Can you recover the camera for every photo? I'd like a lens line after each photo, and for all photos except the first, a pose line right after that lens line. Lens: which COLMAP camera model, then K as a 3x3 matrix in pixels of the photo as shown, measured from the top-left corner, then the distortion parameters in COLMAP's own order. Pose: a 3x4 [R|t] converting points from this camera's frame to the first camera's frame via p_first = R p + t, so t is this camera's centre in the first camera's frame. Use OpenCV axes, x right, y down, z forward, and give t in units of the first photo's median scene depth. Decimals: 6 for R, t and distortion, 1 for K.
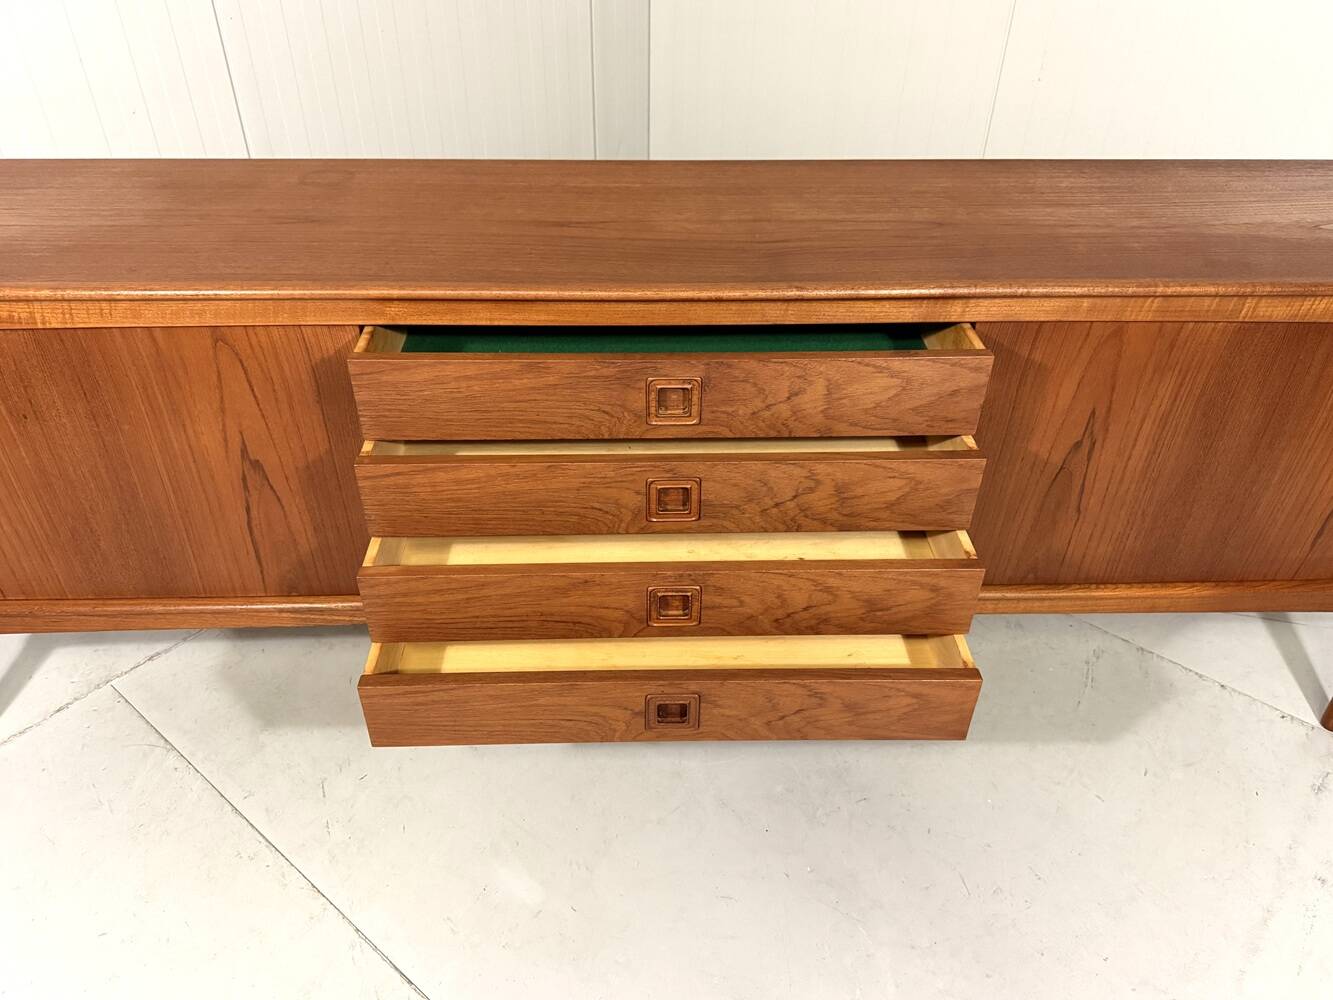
lens RADIAL K [[944.7, 0, 660.7], [0, 944.7, 481.1], [0, 0, 1]] dist [0.051017, -0.069772]
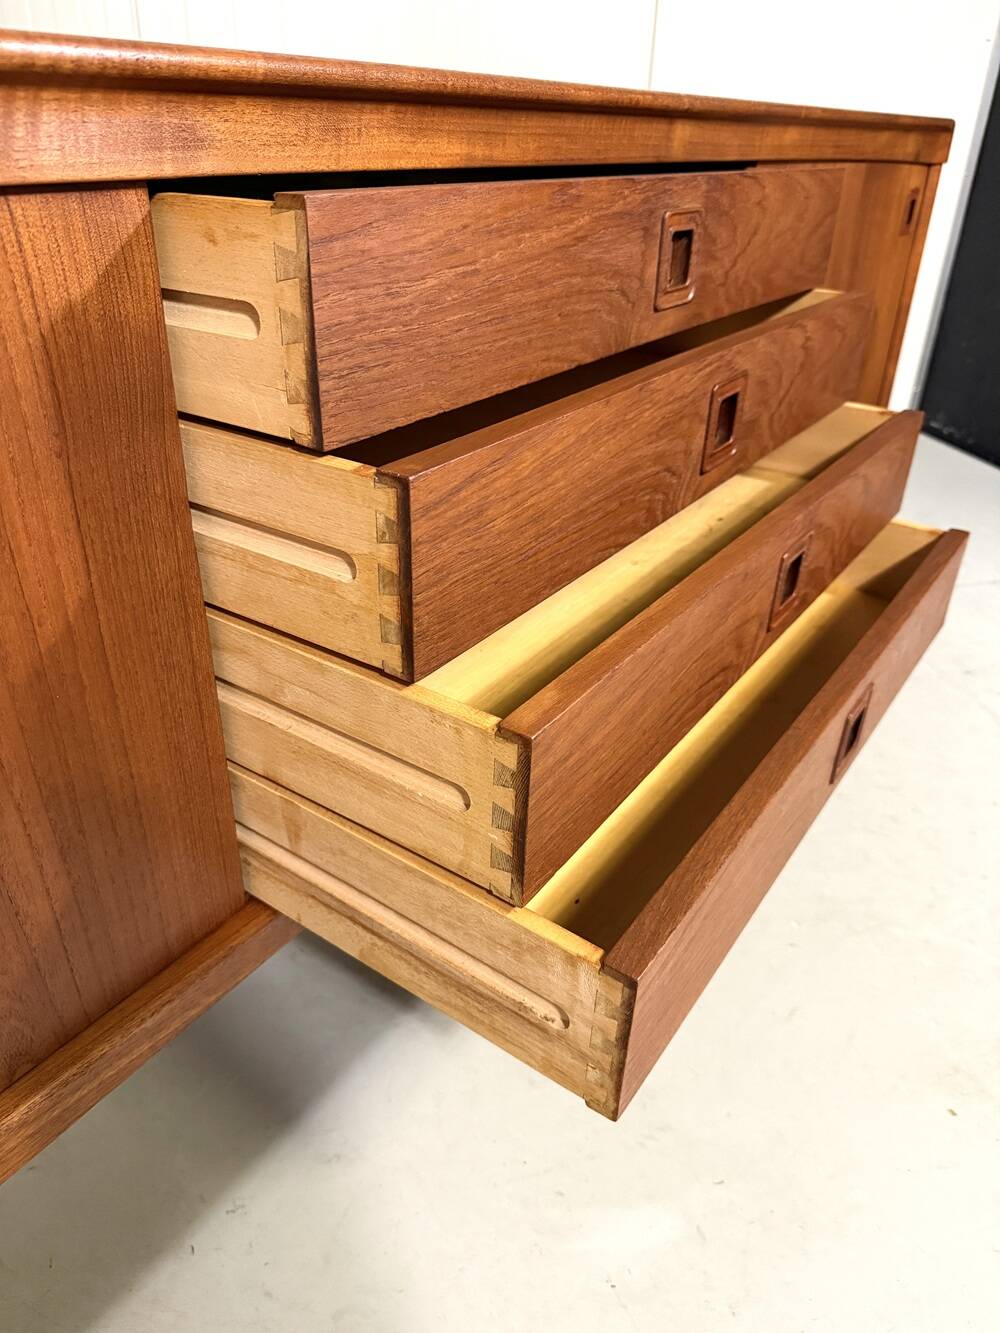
lens RADIAL K [[944.7, 0, 486.3], [0, 944.7, 661.9], [0, 0, 1]] dist [0.051017, -0.069772]
pose [[0.595776, -0.395177, 0.699204, -0.519653], [0.455877, 0.883133, 0.110687, 0.019127], [-0.661231, 0.252806, 0.706302, 0.625516]]
